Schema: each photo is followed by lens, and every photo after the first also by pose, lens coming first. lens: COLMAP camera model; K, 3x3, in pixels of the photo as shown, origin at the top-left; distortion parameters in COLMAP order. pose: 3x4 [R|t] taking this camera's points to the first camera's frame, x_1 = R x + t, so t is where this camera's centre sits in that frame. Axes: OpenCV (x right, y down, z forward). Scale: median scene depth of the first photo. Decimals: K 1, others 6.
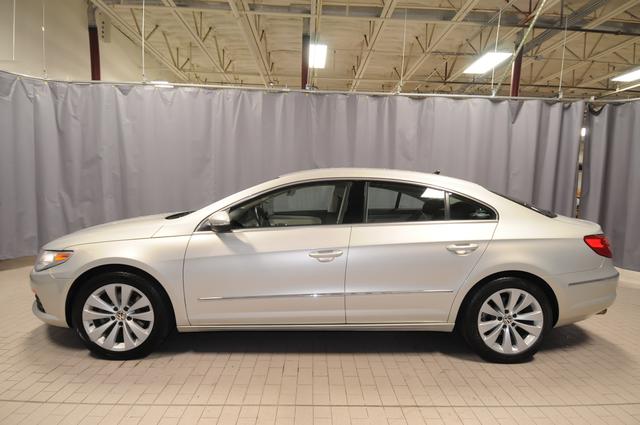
lens RADIAL K [[345.5, 0, 320.7], [0, 345.5, 212.1], [0, 0, 1]] dist [0.002976, -0.000215]
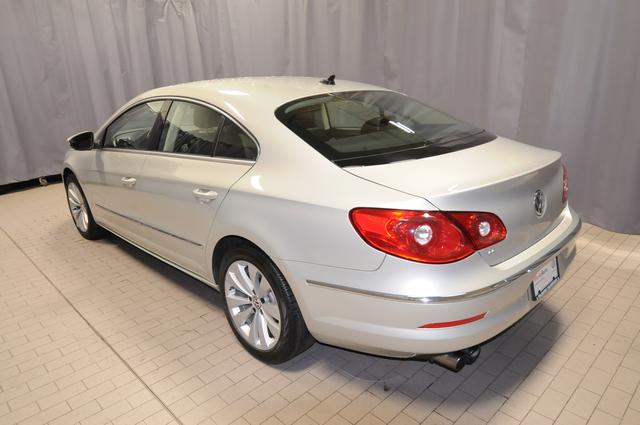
lens RADIAL K [[443.9, 0, 320.4], [0, 443.9, 212.2], [0, 0, 1]] dist [0.015174, 0.002129]
pose [[0.686256, 0.178895, -0.705017, 0.666693], [-0.020692, 0.973692, 0.226929, -0.044937], [0.727065, -0.141143, 0.671904, 0.270751]]
